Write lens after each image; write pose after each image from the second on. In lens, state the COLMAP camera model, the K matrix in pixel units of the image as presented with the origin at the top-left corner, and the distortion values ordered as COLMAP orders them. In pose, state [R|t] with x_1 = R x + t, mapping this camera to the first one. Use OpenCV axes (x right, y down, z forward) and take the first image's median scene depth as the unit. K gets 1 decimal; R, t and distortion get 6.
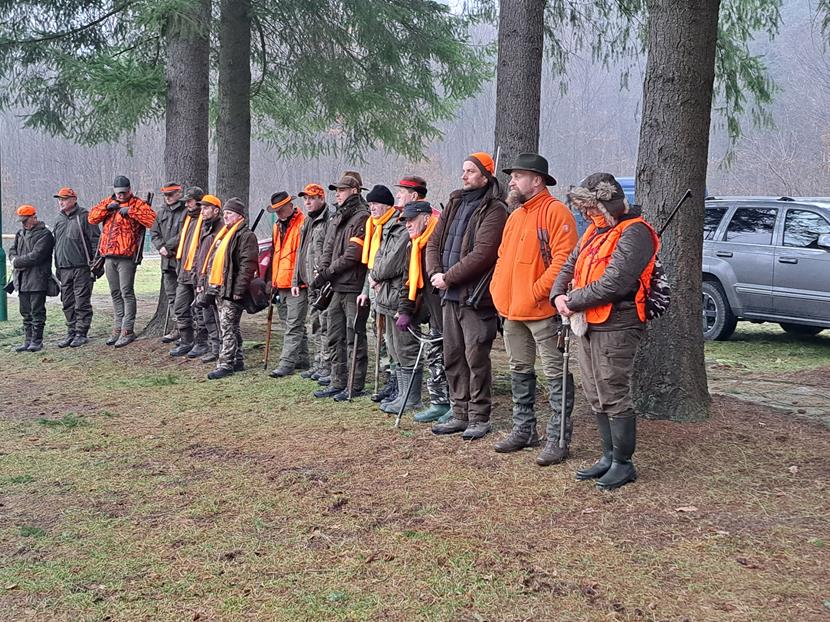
lens RADIAL K [[1146.0, 0, 421.5], [0, 1146.0, 308.0], [0, 0, 1]] dist [0.103475, 0.000000]
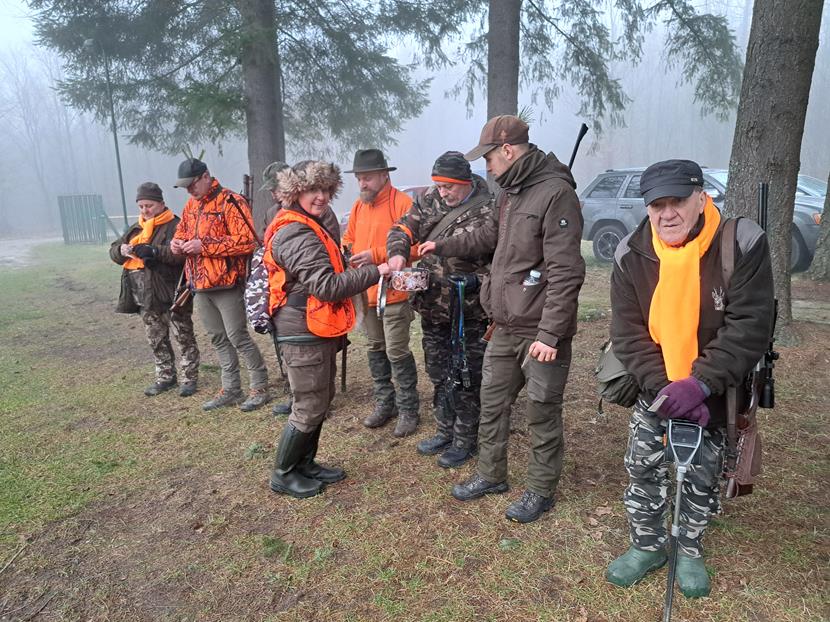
lens RADIAL K [[591.6, 0, 410.6], [0, 591.6, 309.8], [0, 0, 1]] dist [0.072158, -0.057957]
pose [[0.991682, -0.063319, 0.112060, -0.124785], [0.050820, 0.992511, 0.111083, -0.014051], [-0.118255, -0.104464, 0.987473, 0.248360]]
